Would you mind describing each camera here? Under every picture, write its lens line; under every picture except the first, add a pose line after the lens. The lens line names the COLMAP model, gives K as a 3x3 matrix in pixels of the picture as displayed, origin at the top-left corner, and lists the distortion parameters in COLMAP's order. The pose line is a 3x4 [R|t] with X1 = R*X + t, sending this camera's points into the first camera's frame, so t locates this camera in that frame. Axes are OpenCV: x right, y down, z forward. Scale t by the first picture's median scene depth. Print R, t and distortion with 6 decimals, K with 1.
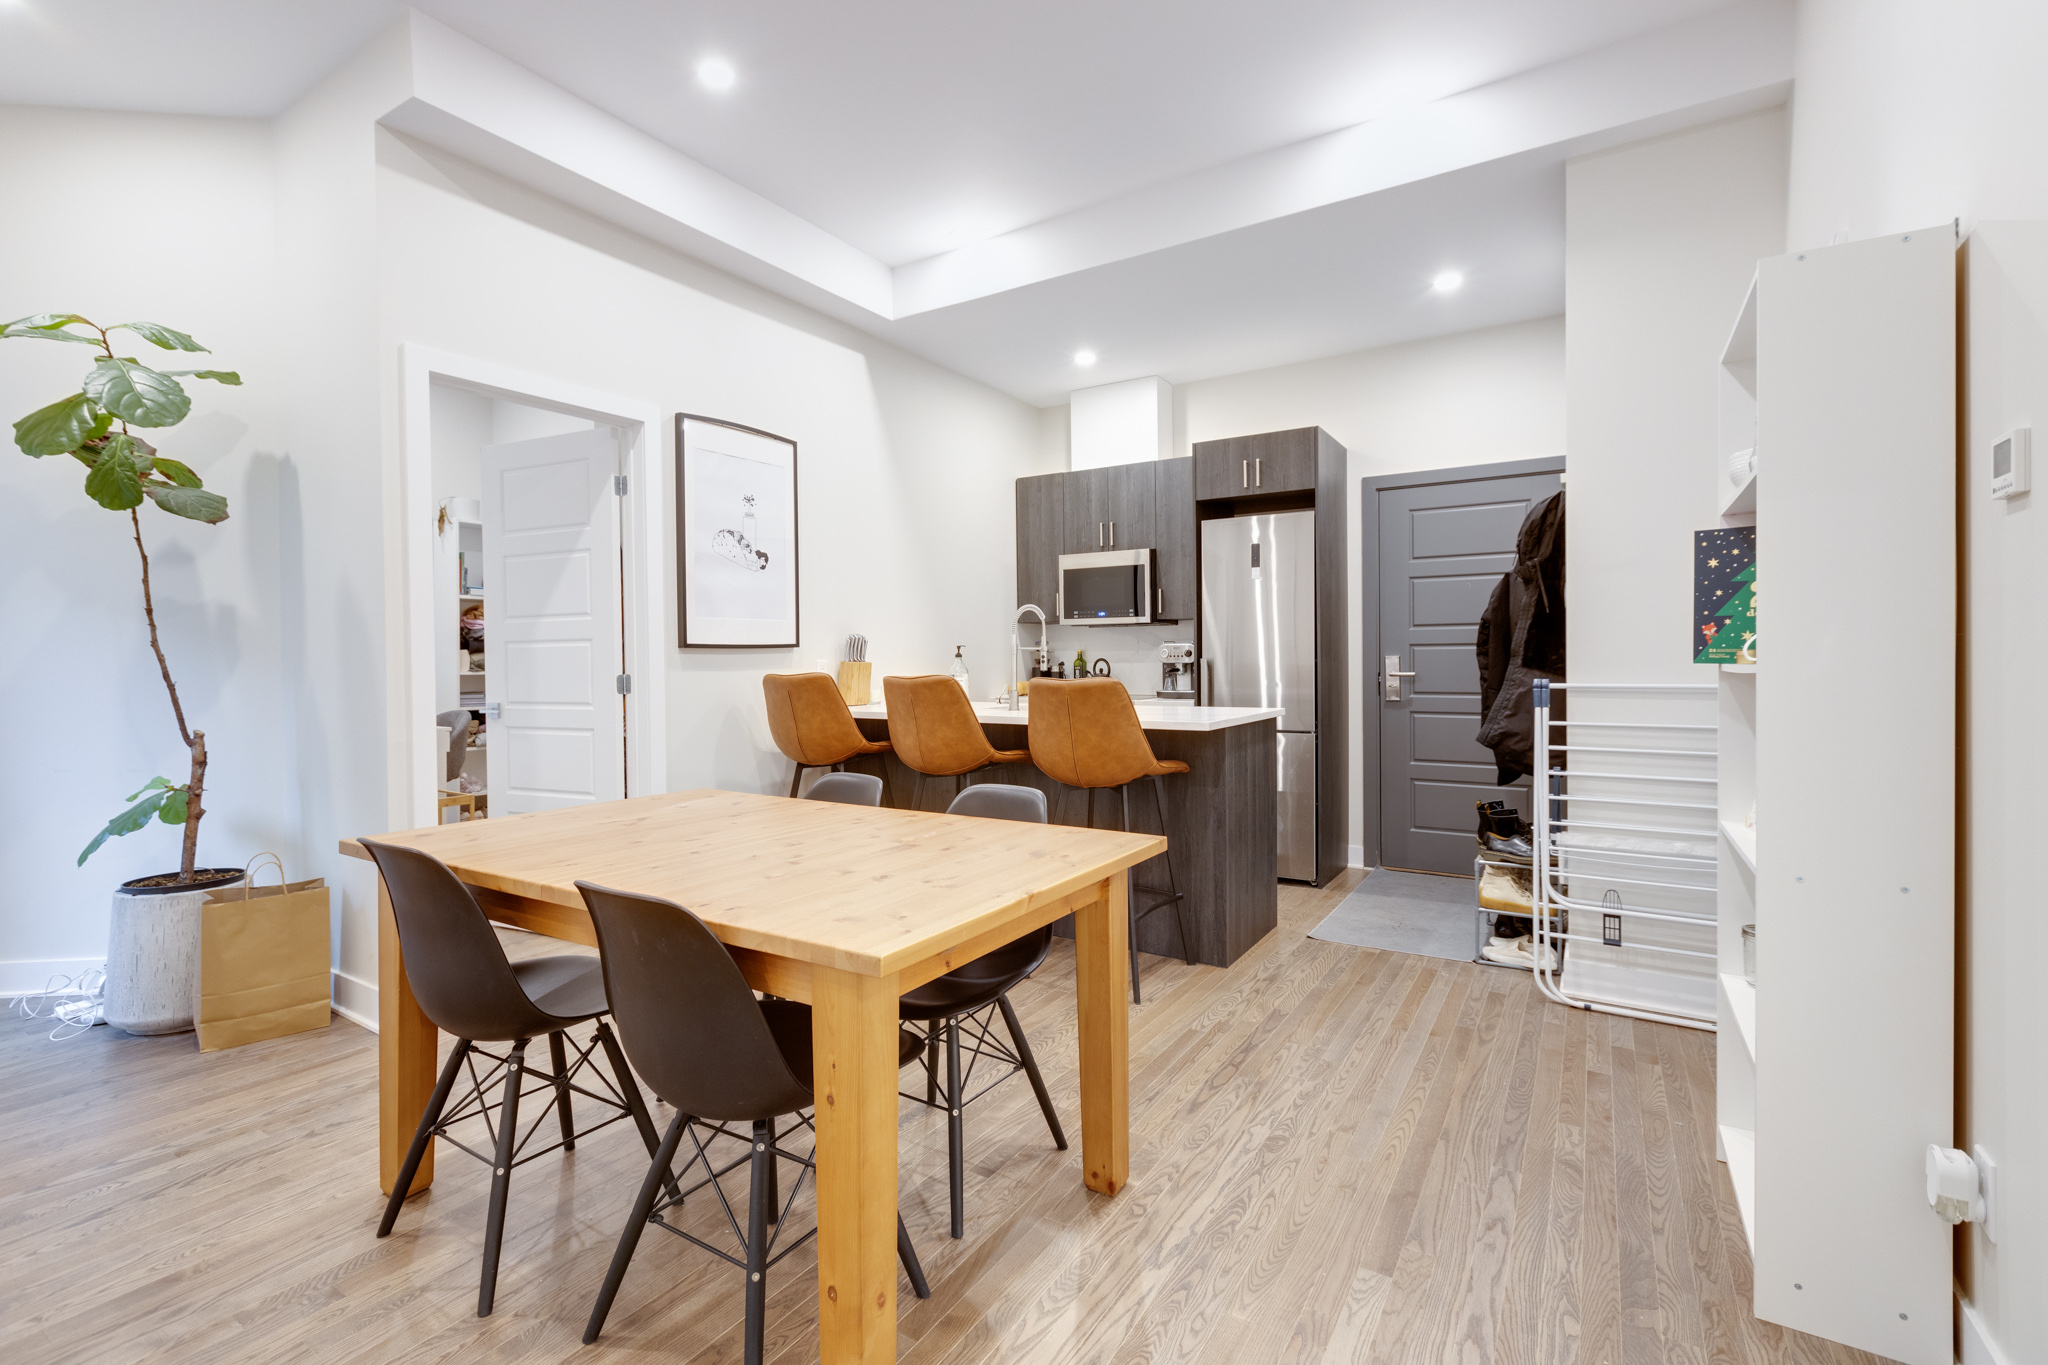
lens RADIAL K [[919.4, 0, 1012.1], [0, 919.4, 670.6], [0, 0, 1]] dist [-0.001894, -0.000360]
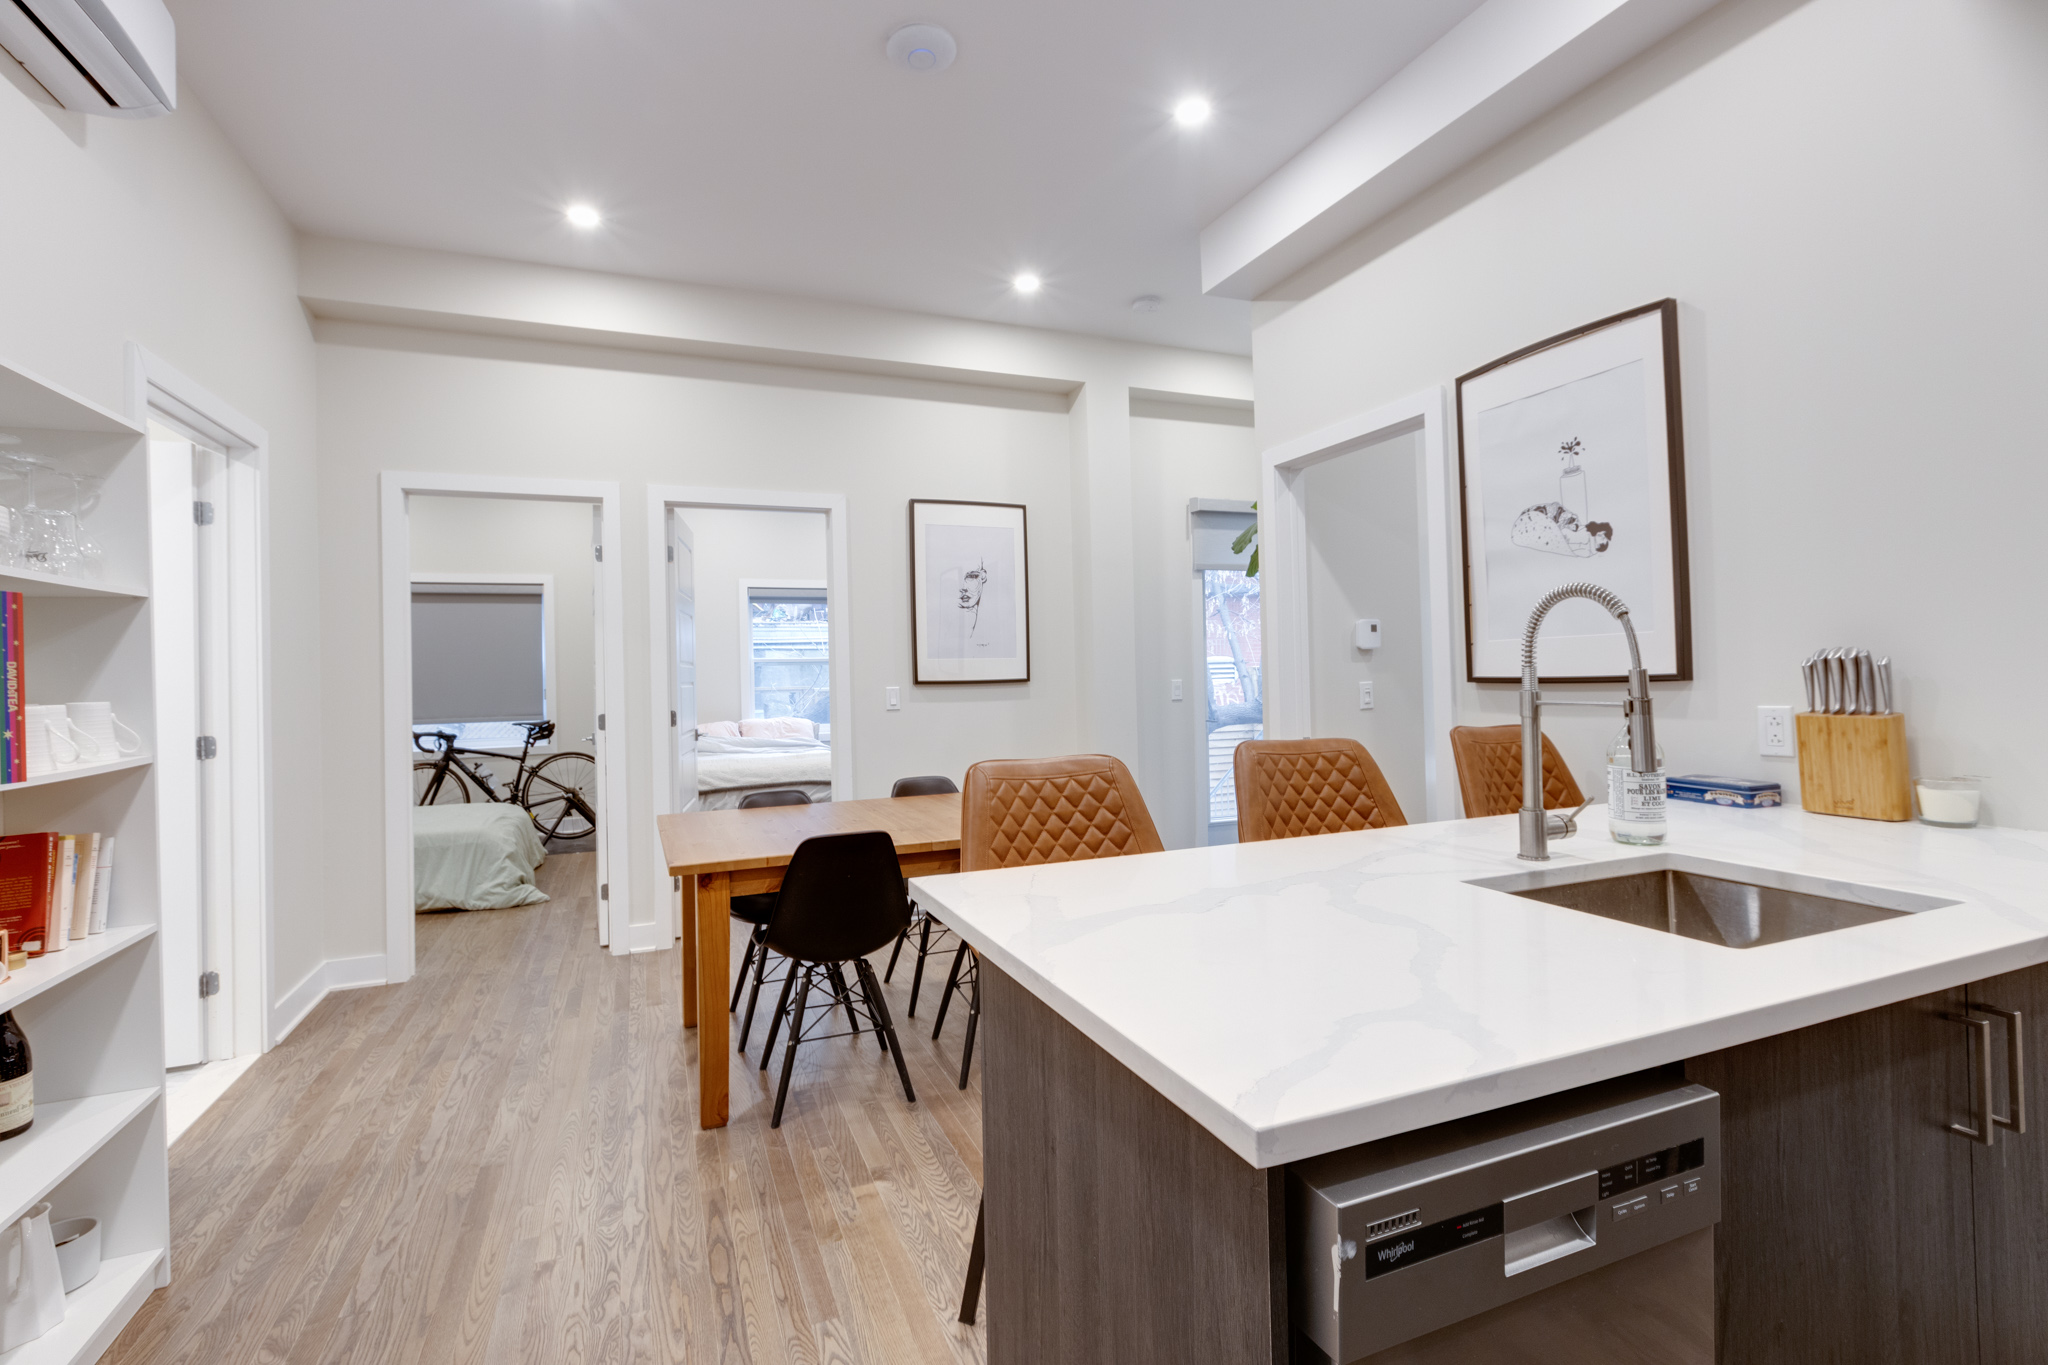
lens RADIAL K [[919.4, 0, 1012.1], [0, 919.4, 670.6], [0, 0, 1]] dist [-0.001894, -0.000360]
pose [[-0.580515, 0.020497, -0.813991, 0.768961], [0.015957, 0.999777, 0.013795, -0.080194], [0.814093, -0.004981, -0.580713, 1.785150]]
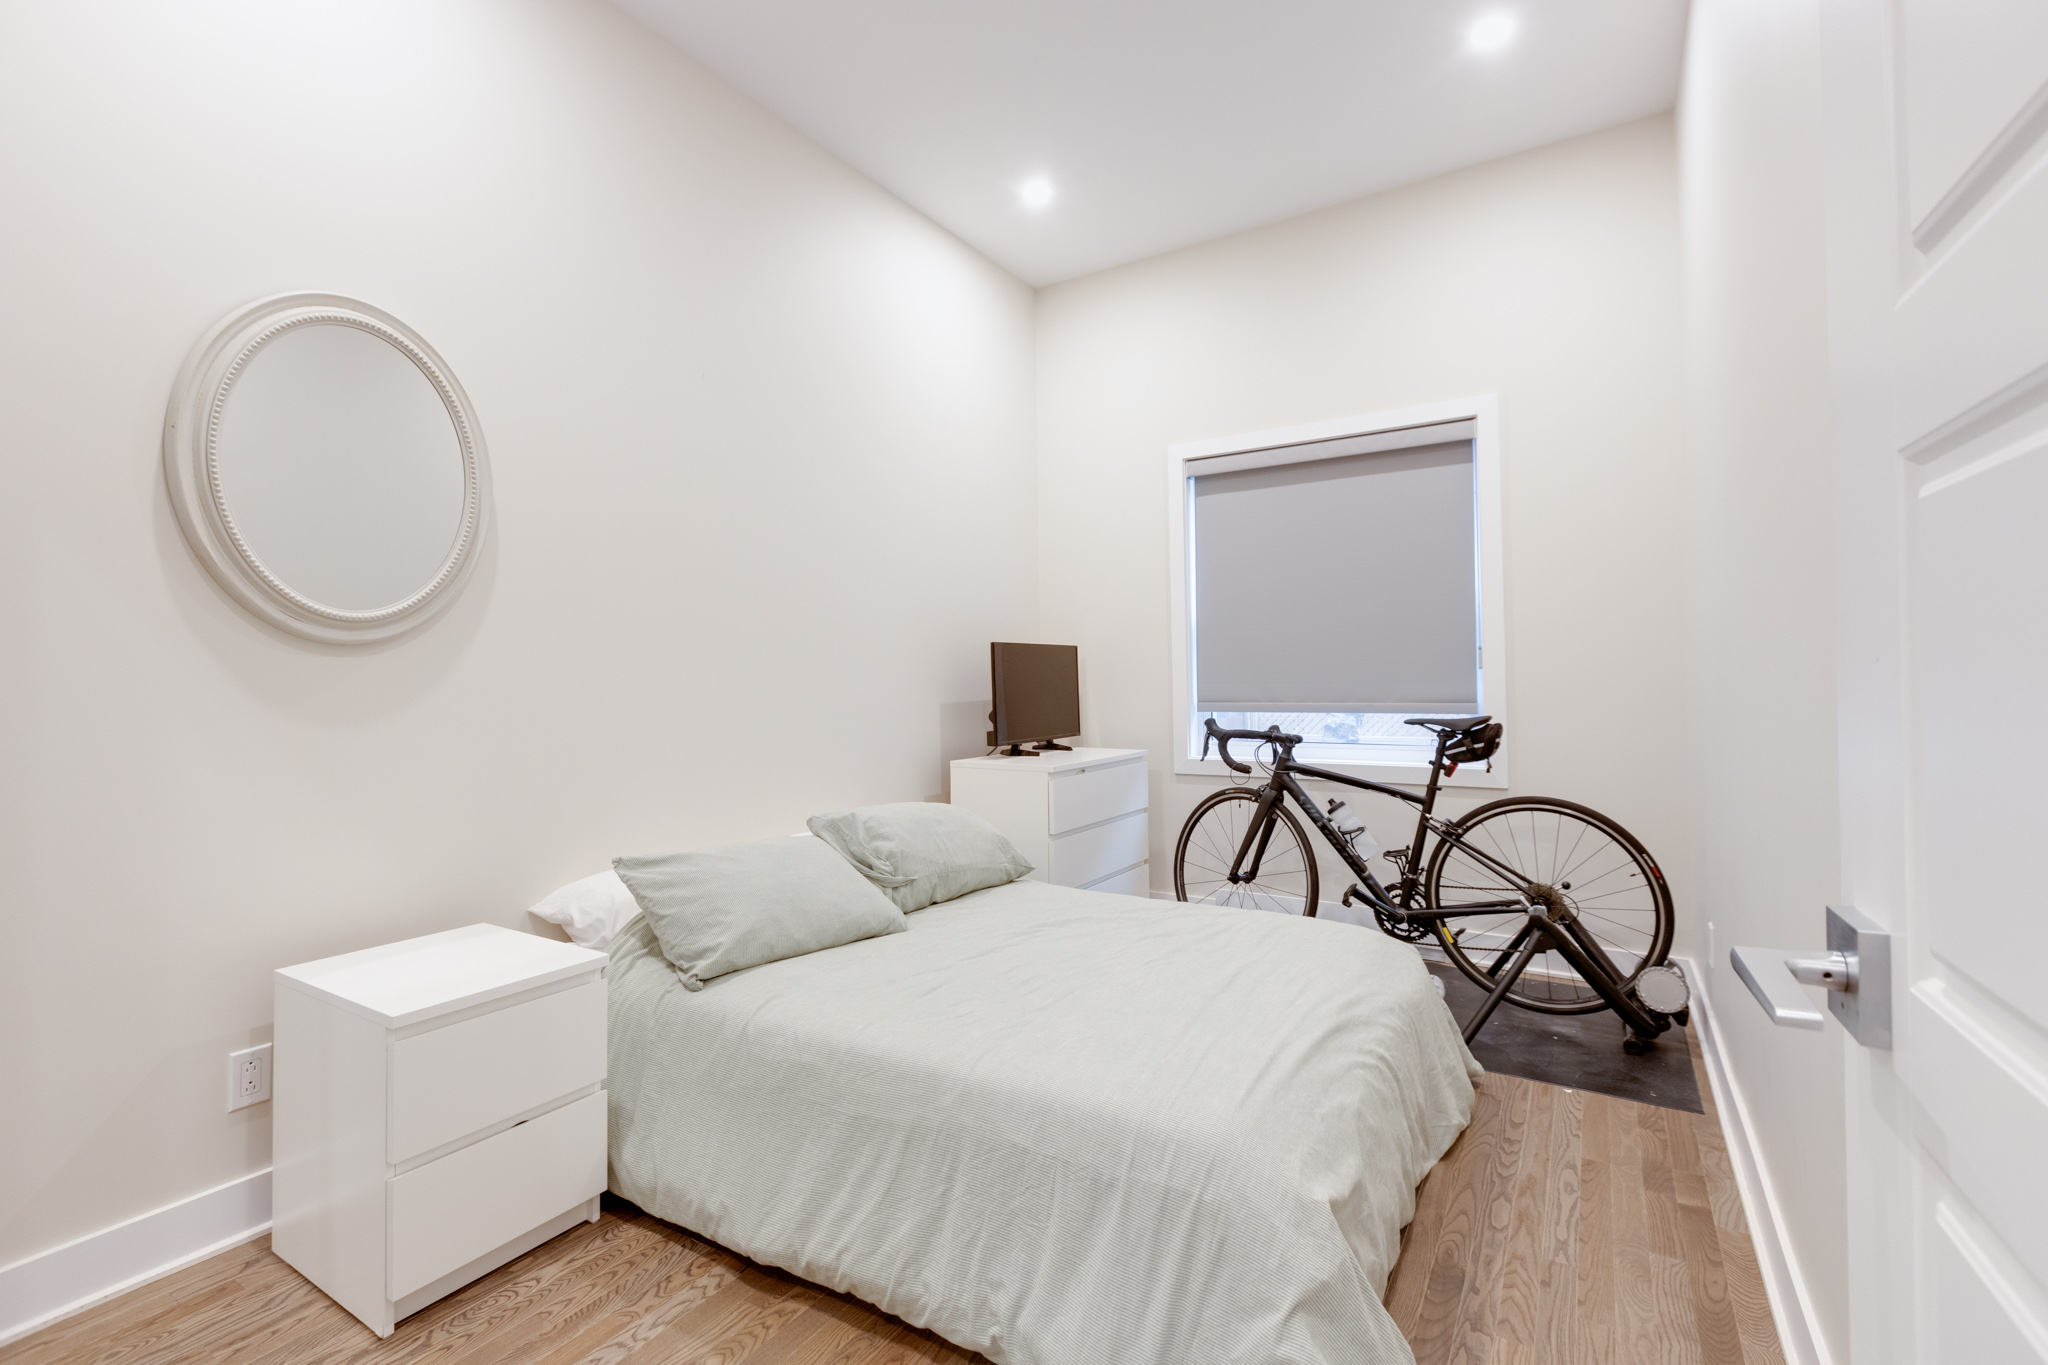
lens RADIAL K [[919.4, 0, 1012.1], [0, 919.4, 670.6], [0, 0, 1]] dist [-0.001894, -0.000360]
pose [[-0.999687, 0.024141, -0.006604, 0.666714], [0.024100, 0.999690, 0.006190, -0.069491], [0.006752, 0.006029, -0.999959, 1.590248]]
